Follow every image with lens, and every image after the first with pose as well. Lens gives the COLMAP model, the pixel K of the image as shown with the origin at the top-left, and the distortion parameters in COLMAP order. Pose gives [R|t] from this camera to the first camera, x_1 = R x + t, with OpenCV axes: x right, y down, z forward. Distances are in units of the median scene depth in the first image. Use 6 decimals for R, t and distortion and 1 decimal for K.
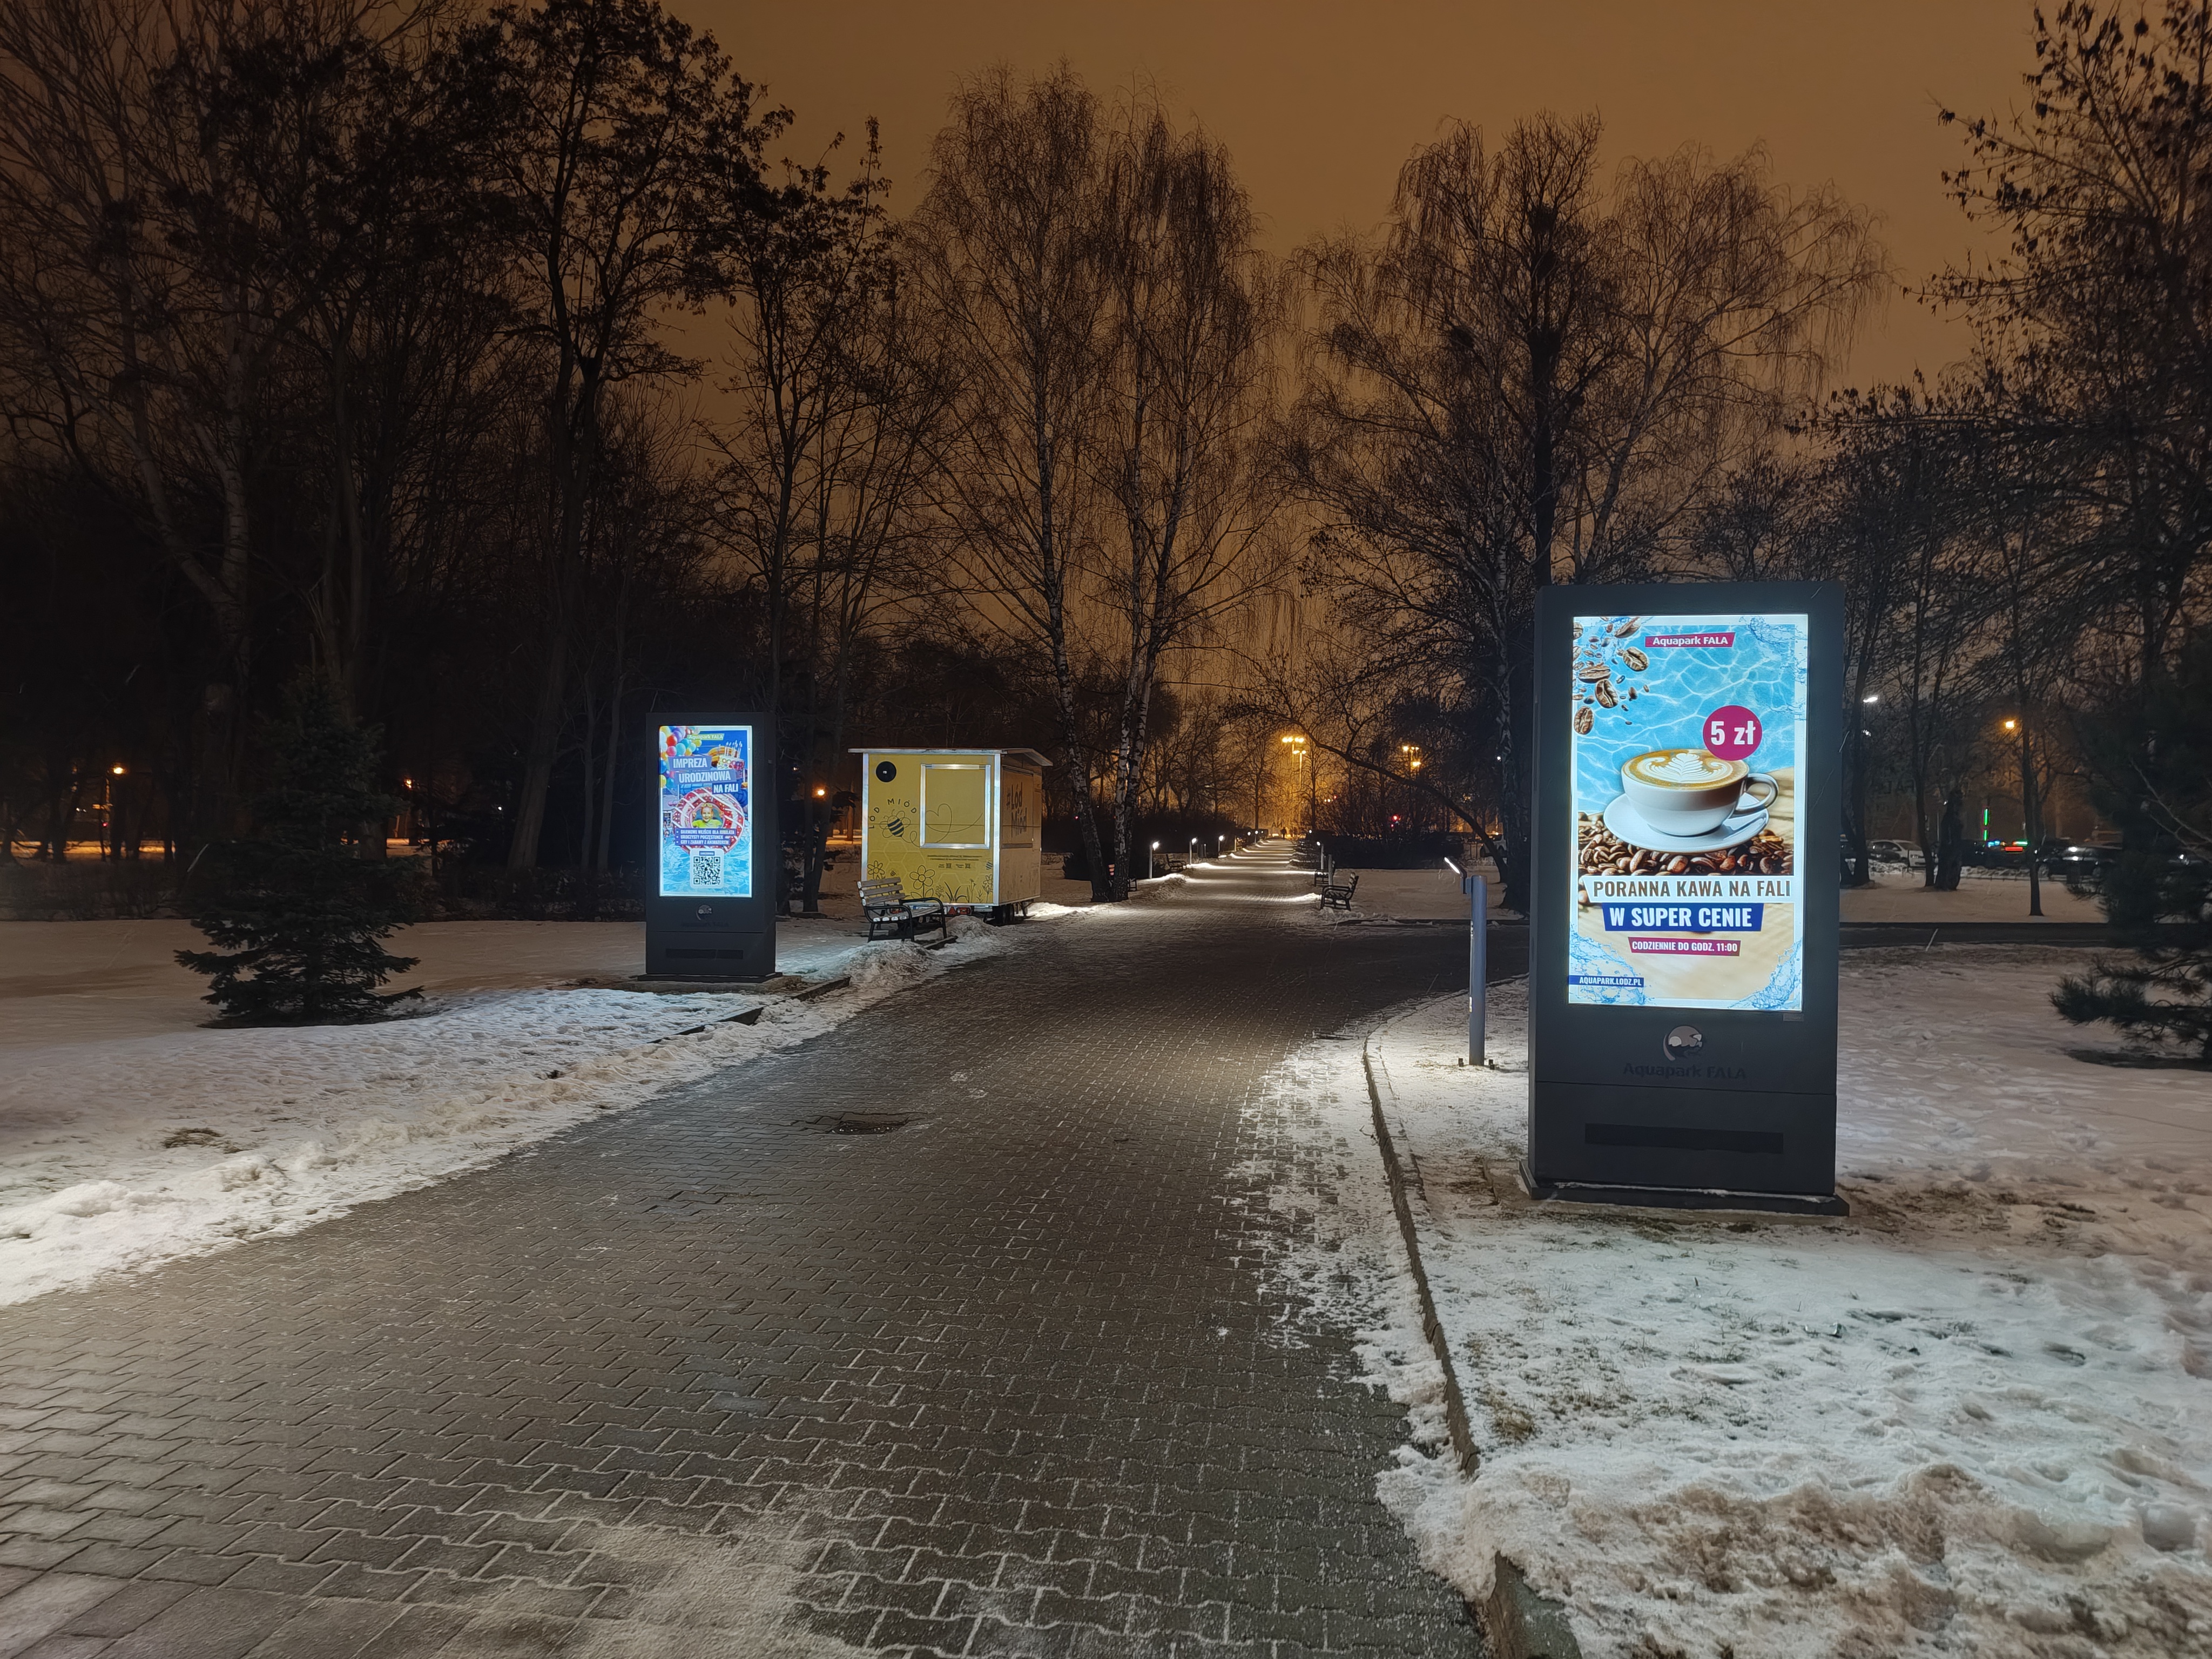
lens RADIAL K [[1537.5, 0, 1105.3], [0, 1537.5, 821.5], [0, 0, 1]] dist [0.063781, -0.094668]
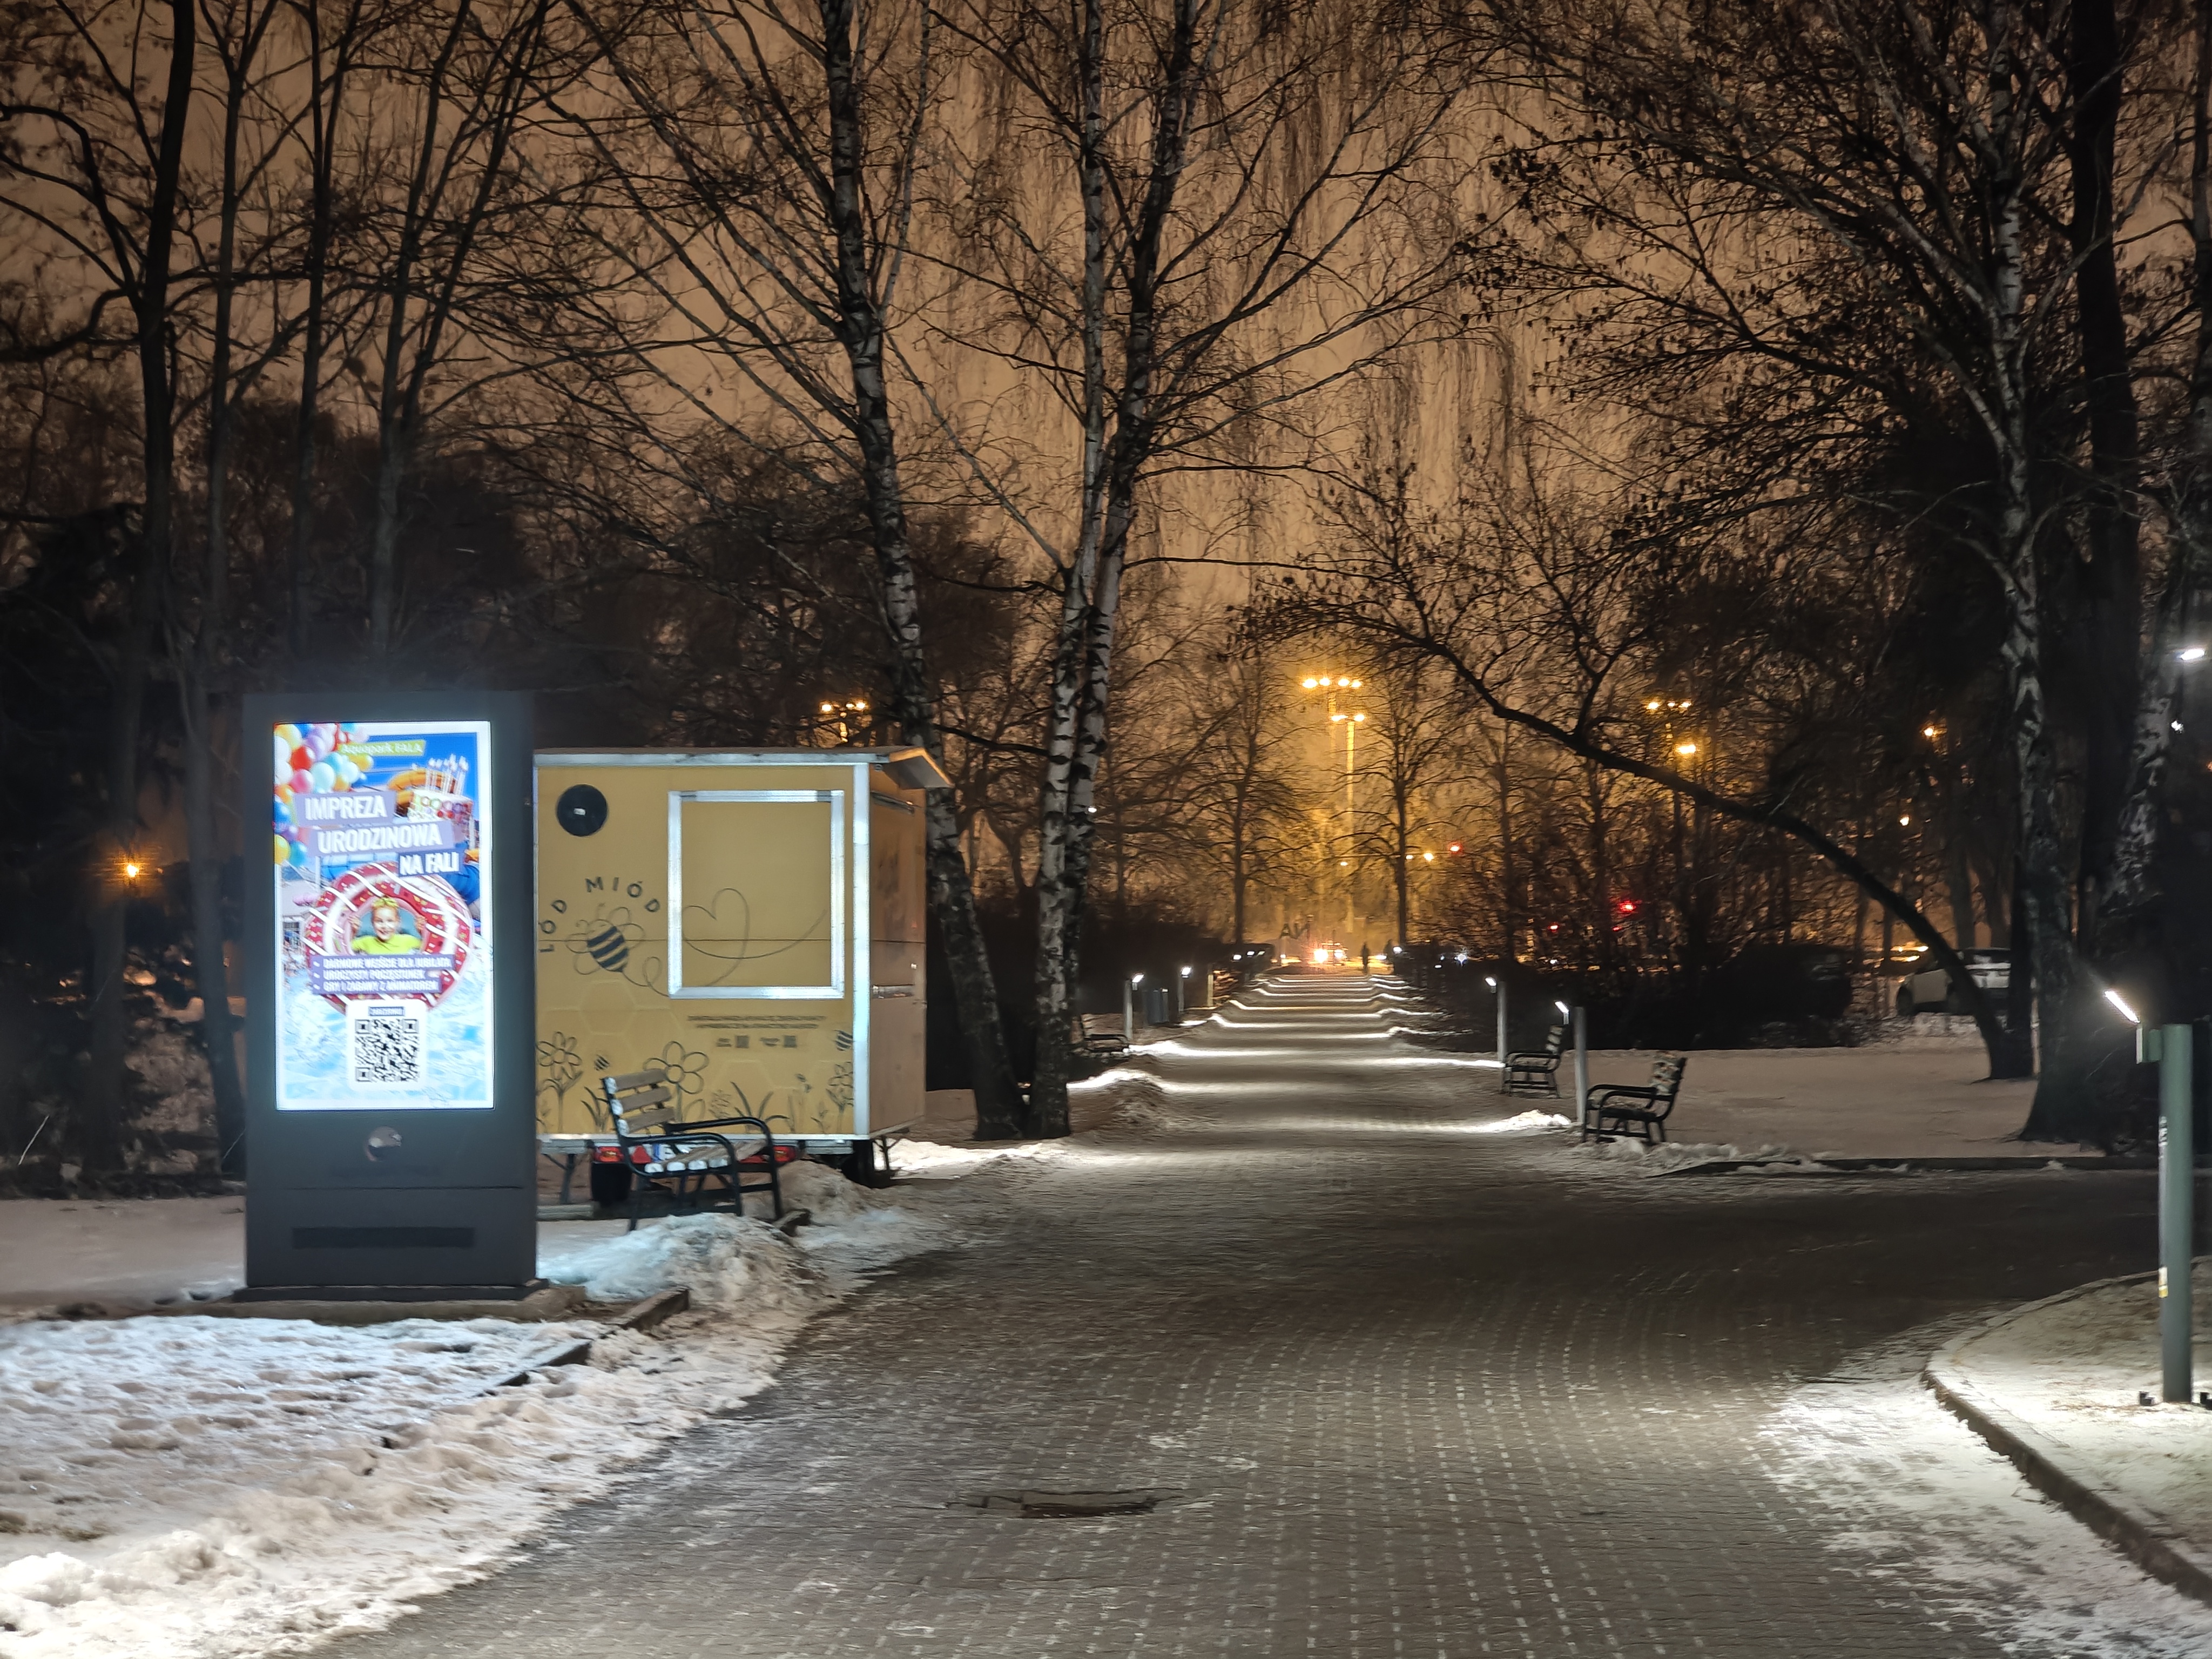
lens RADIAL K [[4647.3, 0, 1106.0], [0, 4647.3, 827.3], [0, 0, 1]] dist [0.076802, 0.558872]
pose [[0.996600, -0.010210, 0.081757, -0.075818], [0.011923, 0.999719, -0.020493, -0.001043], [-0.081525, 0.021398, 0.996442, -0.163717]]
